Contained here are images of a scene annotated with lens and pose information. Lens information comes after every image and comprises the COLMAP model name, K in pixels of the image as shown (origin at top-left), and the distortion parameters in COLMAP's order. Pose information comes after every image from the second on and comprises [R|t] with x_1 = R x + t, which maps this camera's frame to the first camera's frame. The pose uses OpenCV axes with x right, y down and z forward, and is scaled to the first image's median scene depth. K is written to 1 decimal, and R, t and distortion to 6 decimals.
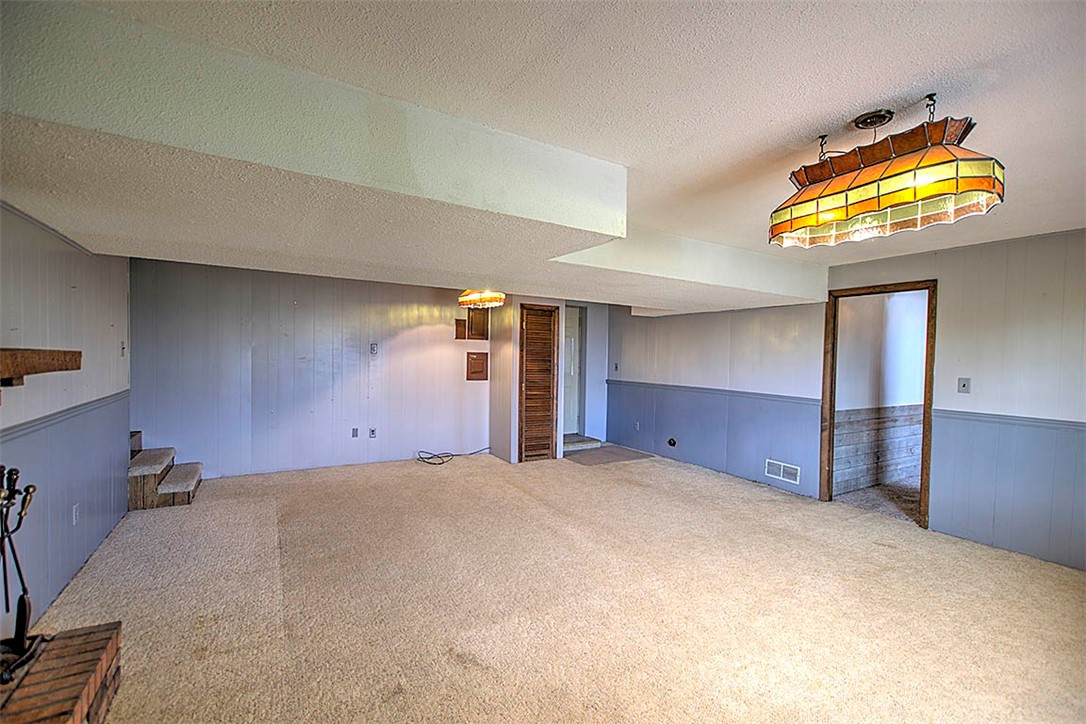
lens RADIAL K [[471.0, 0, 543.9], [0, 471.0, 363.9], [0, 0, 1]] dist [-0.000118, 0.002245]
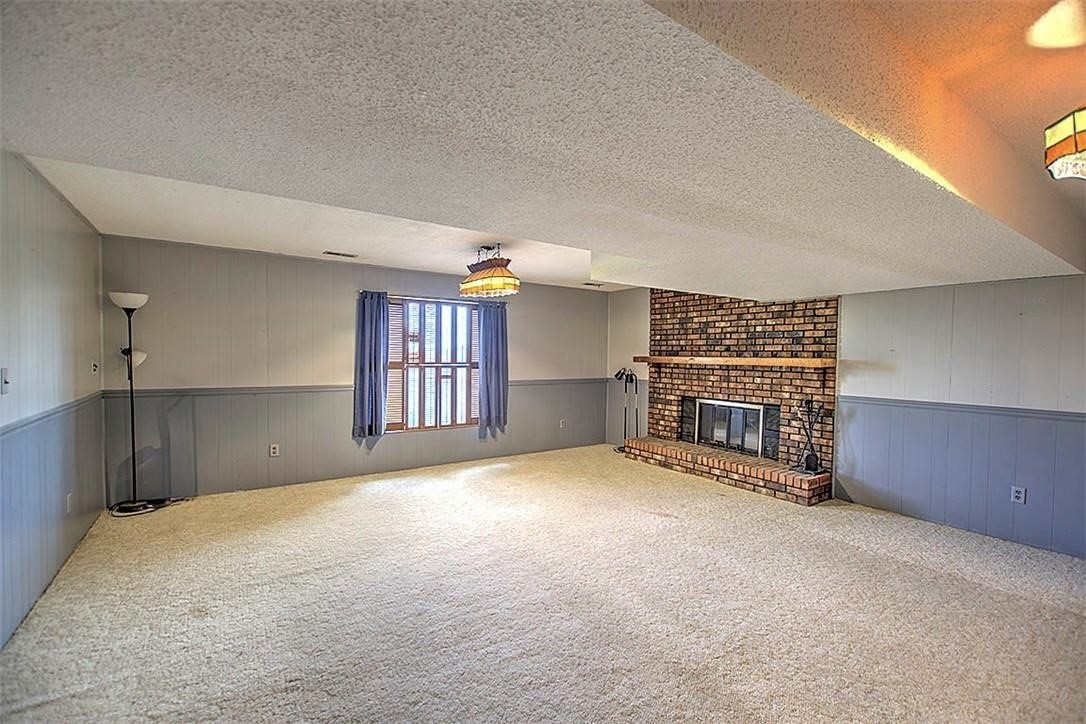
lens RADIAL K [[471.0, 0, 542.6], [0, 471.0, 360.9], [0, 0, 1]] dist [-0.000118, 0.002245]
pose [[-0.997725, -0.033349, -0.058596, 0.213483], [-0.035489, 0.998726, 0.035861, -0.021395], [0.057326, 0.037858, -0.997637, 1.331639]]
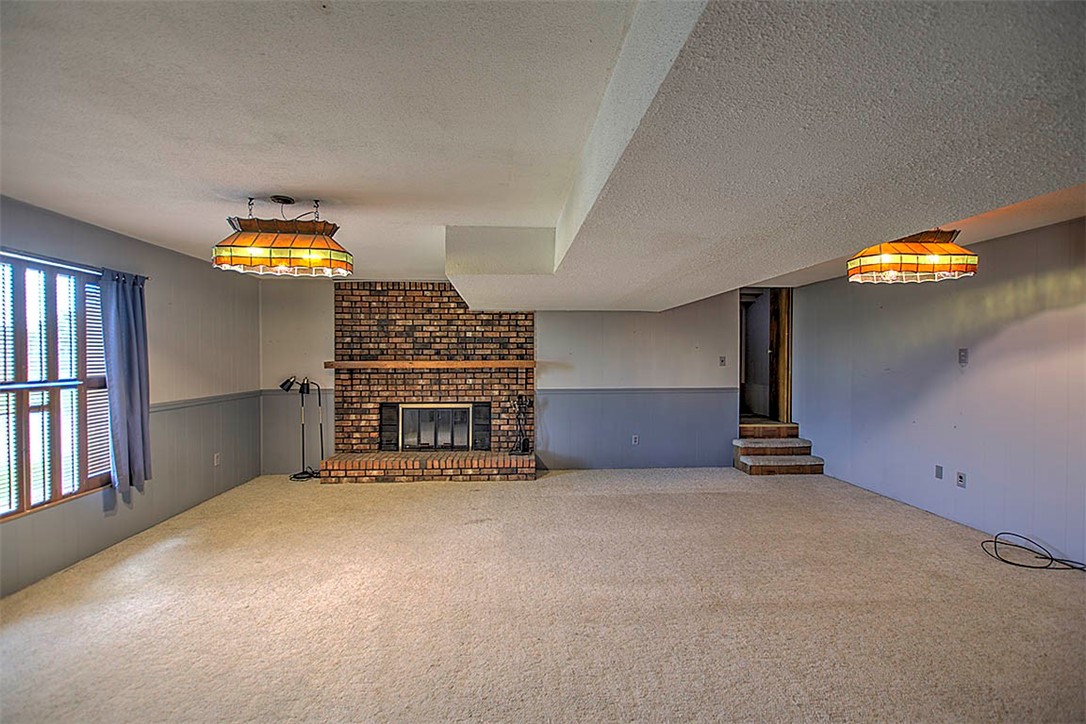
lens RADIAL K [[471.0, 0, 540.3], [0, 471.0, 364.3], [0, 0, 1]] dist [-0.000118, 0.002245]
pose [[-0.456748, -0.010124, -0.889539, 0.657382], [-0.028274, 0.999595, 0.003142, -0.006653], [0.889147, 0.026586, -0.456849, 0.965895]]
